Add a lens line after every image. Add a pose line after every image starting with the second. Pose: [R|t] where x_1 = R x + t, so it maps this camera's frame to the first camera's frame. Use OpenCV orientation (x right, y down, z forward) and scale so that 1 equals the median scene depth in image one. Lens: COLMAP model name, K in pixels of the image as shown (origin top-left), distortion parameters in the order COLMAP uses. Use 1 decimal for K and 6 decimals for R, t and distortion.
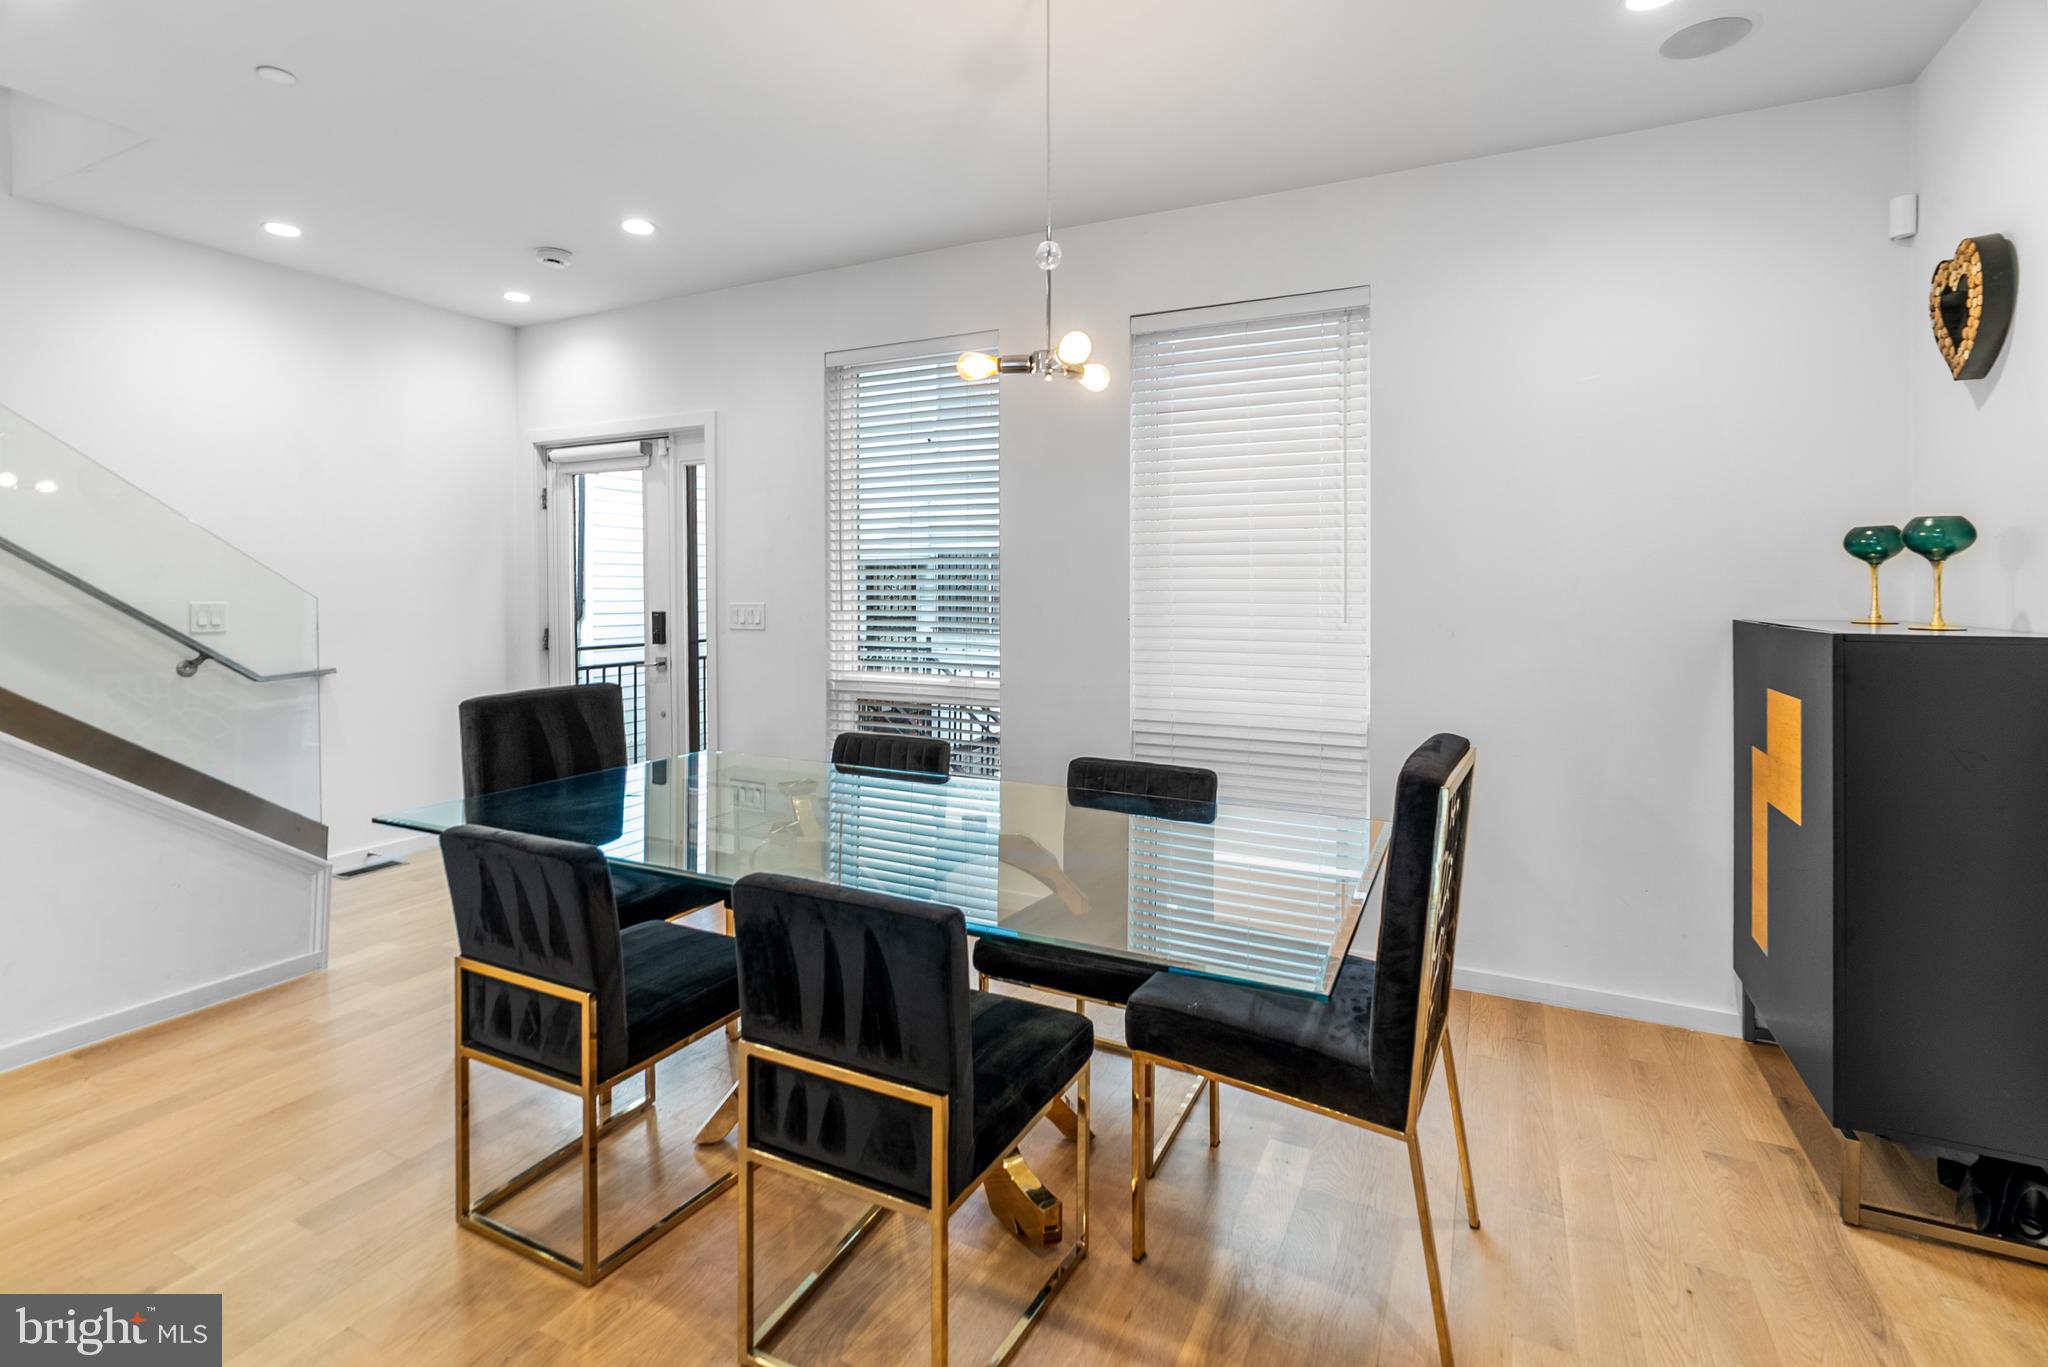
lens RADIAL K [[964.3, 0, 1006.2], [0, 964.3, 590.6], [0, 0, 1]] dist [-0.011786, 0.004790]
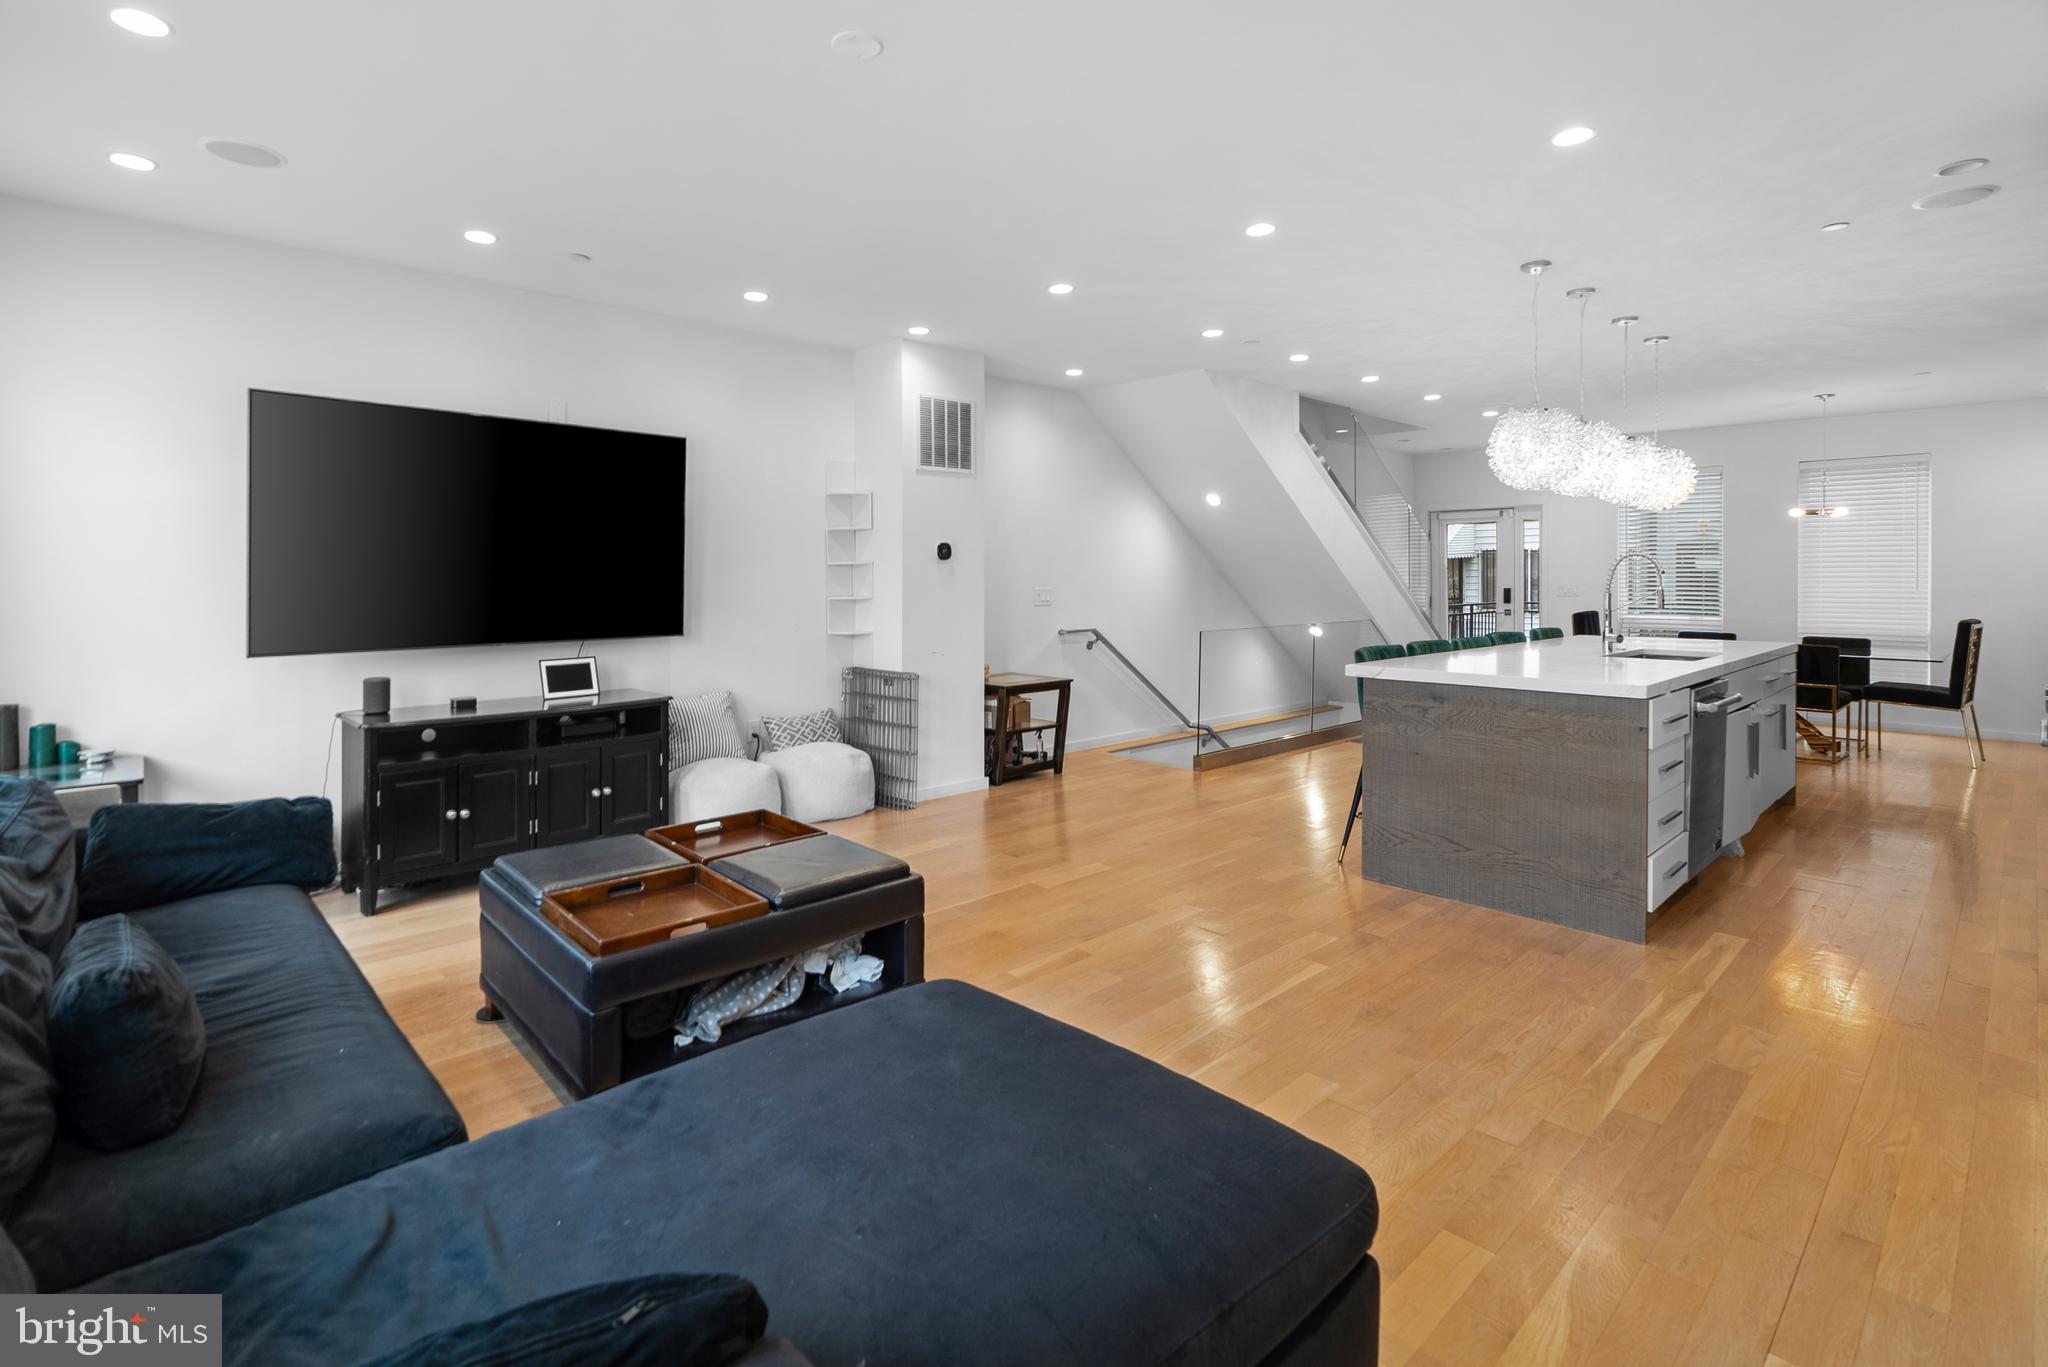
lens RADIAL K [[964.3, 0, 1023.7], [0, 964.3, 569.5], [0, 0, 1]] dist [-0.011786, 0.004790]
pose [[0.940295, -0.005130, -0.340321, -1.331439], [0.002162, 0.999956, -0.009101, -0.007278], [0.340353, 0.007822, 0.940265, -2.867535]]
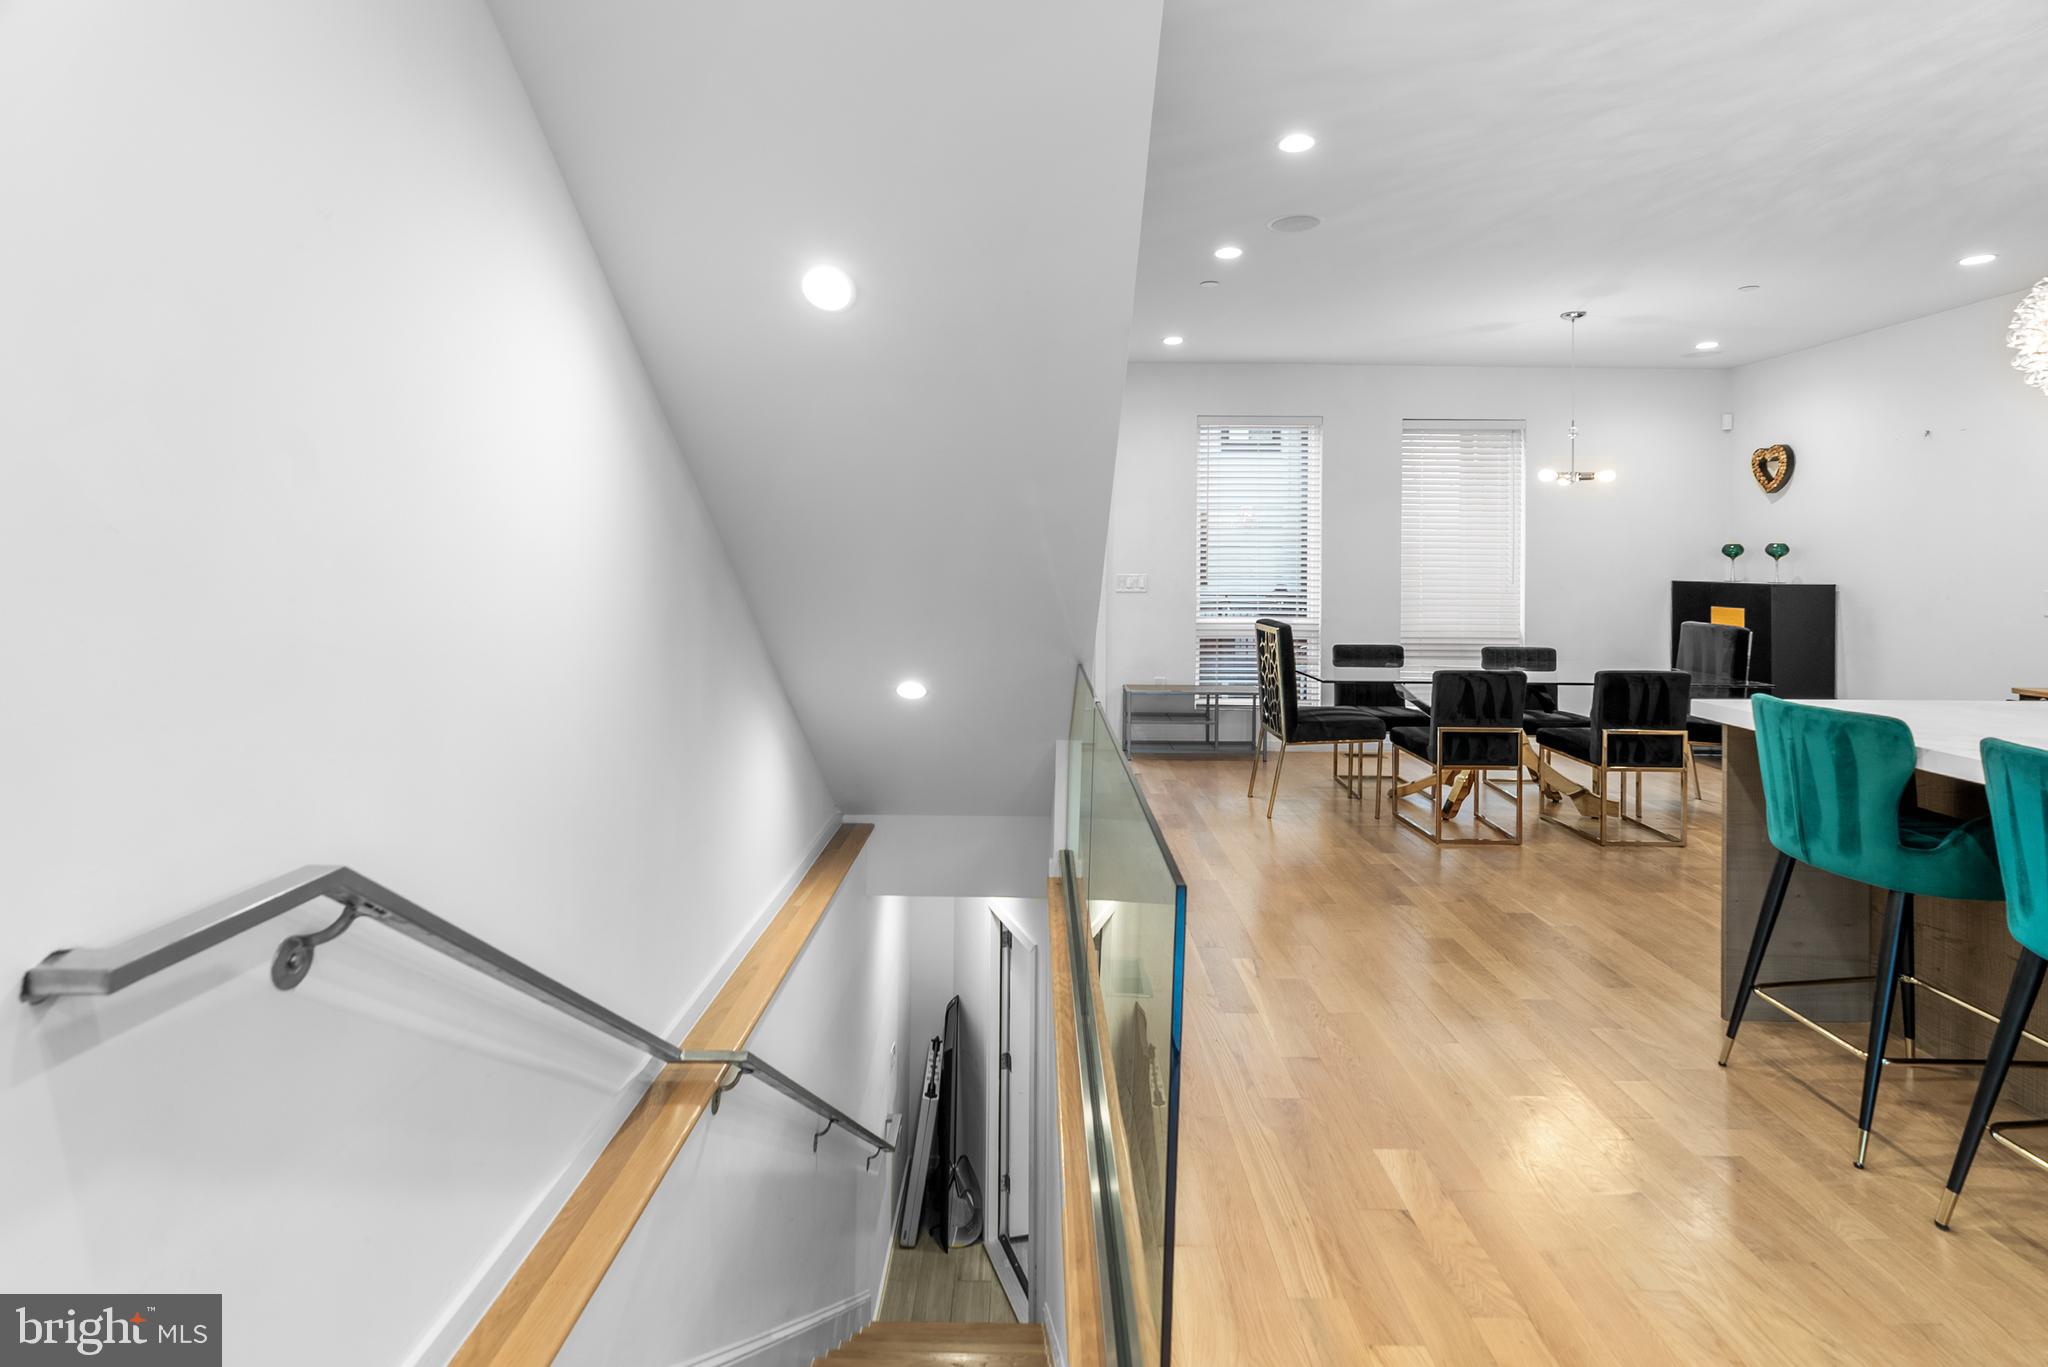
lens RADIAL K [[964.3, 0, 1033.4], [0, 964.3, 559.6], [0, 0, 1]] dist [-0.011786, 0.004790]
pose [[0.898287, 0.004730, 0.439384, -2.052352], [-0.003247, 0.999986, -0.004128, -0.008016], [-0.439397, 0.002282, 0.898290, -0.539246]]
